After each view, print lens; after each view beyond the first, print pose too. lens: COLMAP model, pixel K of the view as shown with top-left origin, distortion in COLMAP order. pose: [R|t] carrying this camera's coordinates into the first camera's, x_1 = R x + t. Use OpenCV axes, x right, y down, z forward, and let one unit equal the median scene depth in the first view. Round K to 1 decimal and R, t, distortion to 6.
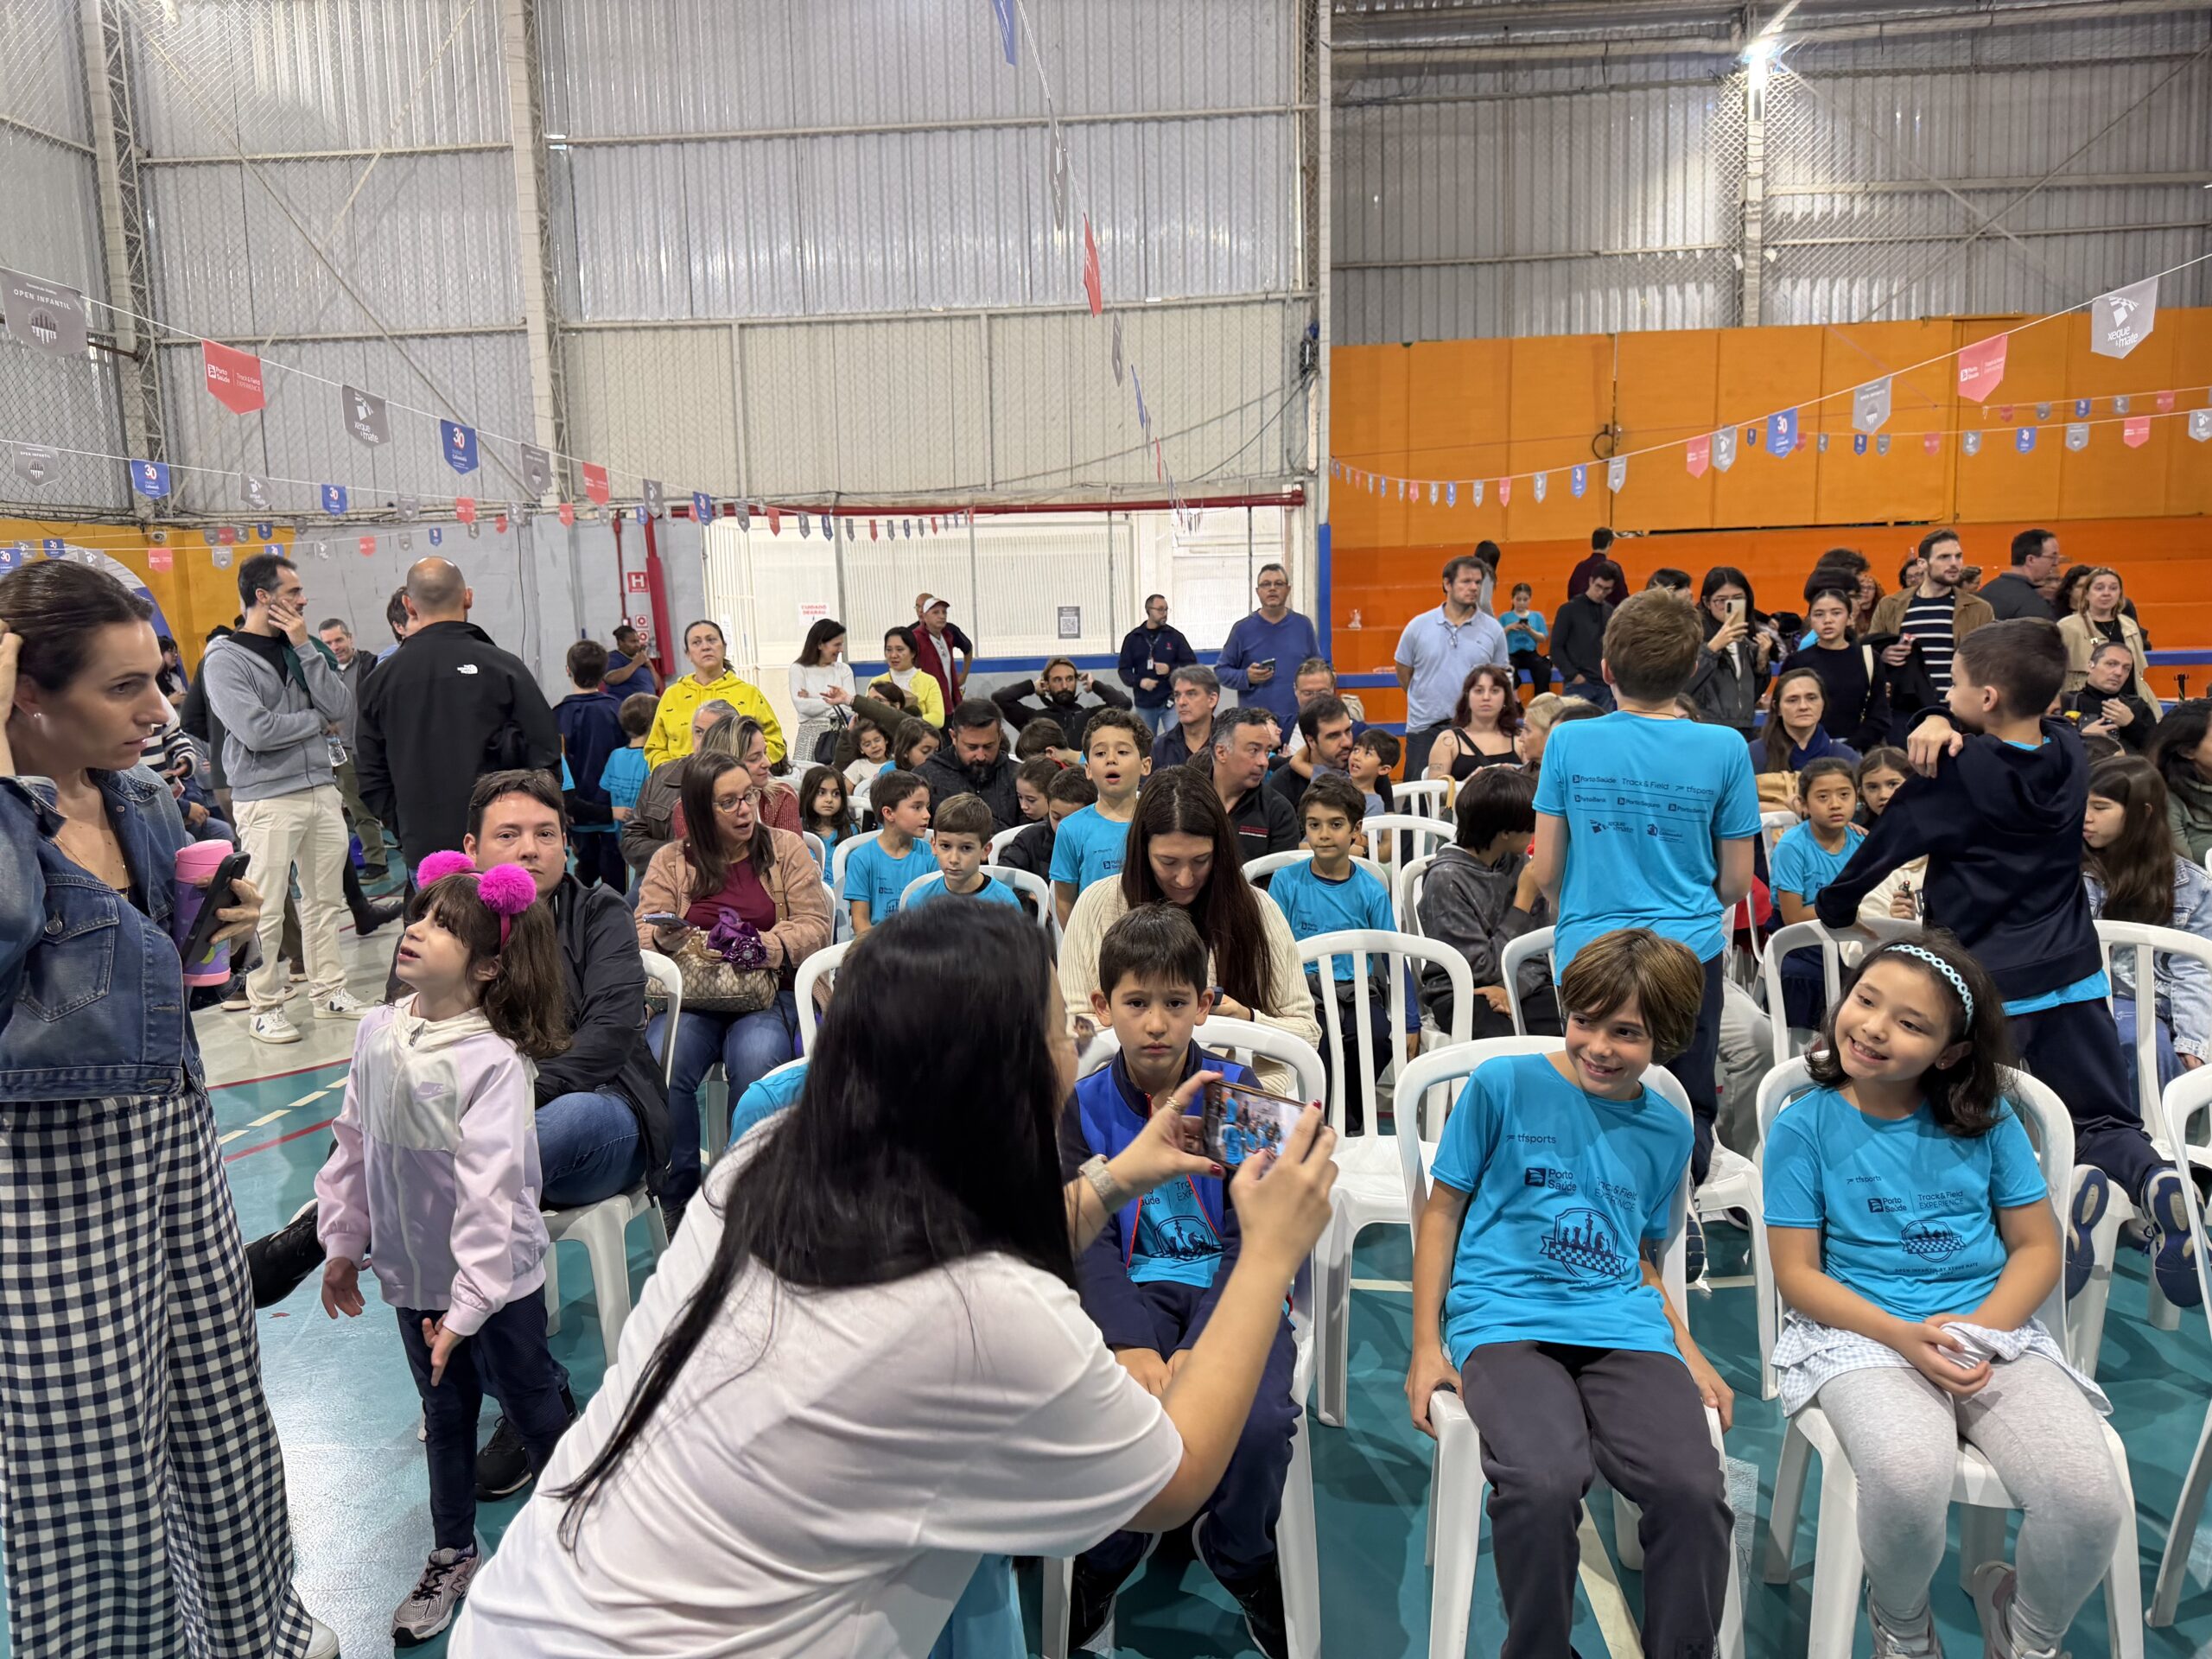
lens RADIAL K [[1584.4, 0, 1116.2], [0, 1584.4, 791.6], [0, 0, 1]] dist [0.049634, -0.041844]
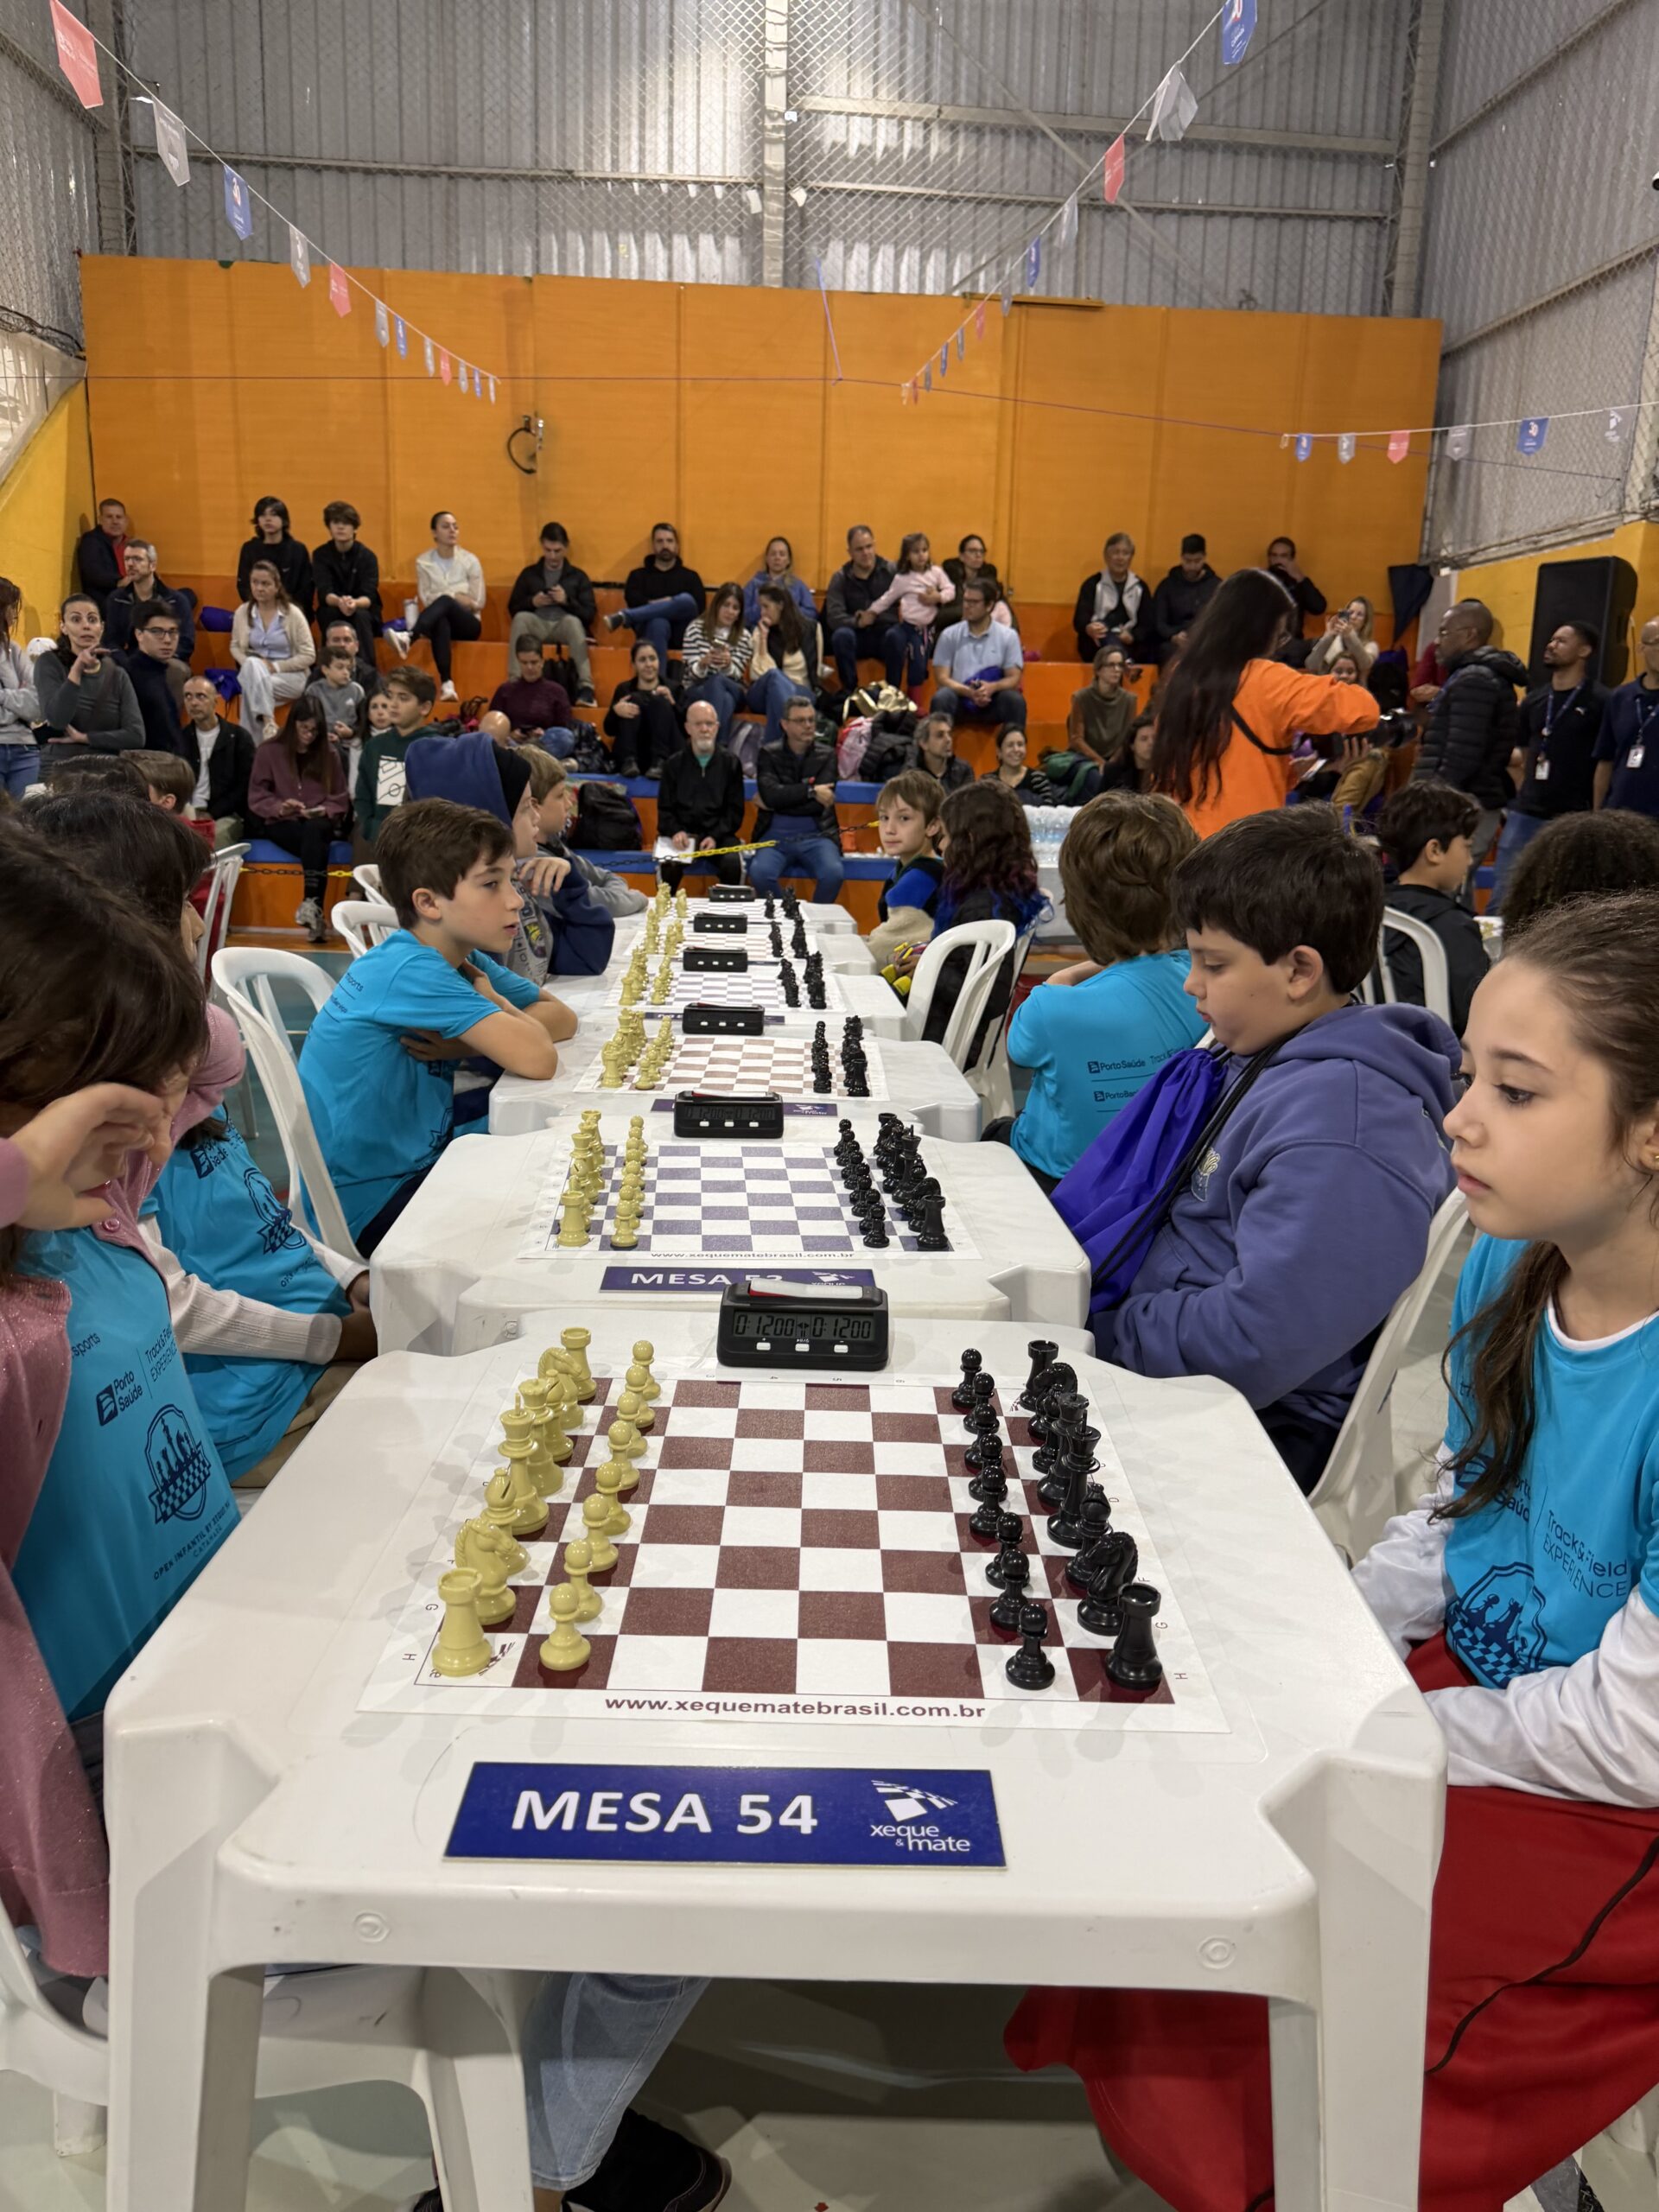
lens RADIAL K [[1565.6, 0, 829.5], [0, 1565.6, 1106.0], [0, 0, 1]] dist [0.020963, -0.024146]
pose [[0.991861, 0.031294, 0.123423, 0.341973], [-0.045986, 0.991943, 0.118041, -0.018332], [-0.118735, -0.122756, 0.985309, 0.258364]]
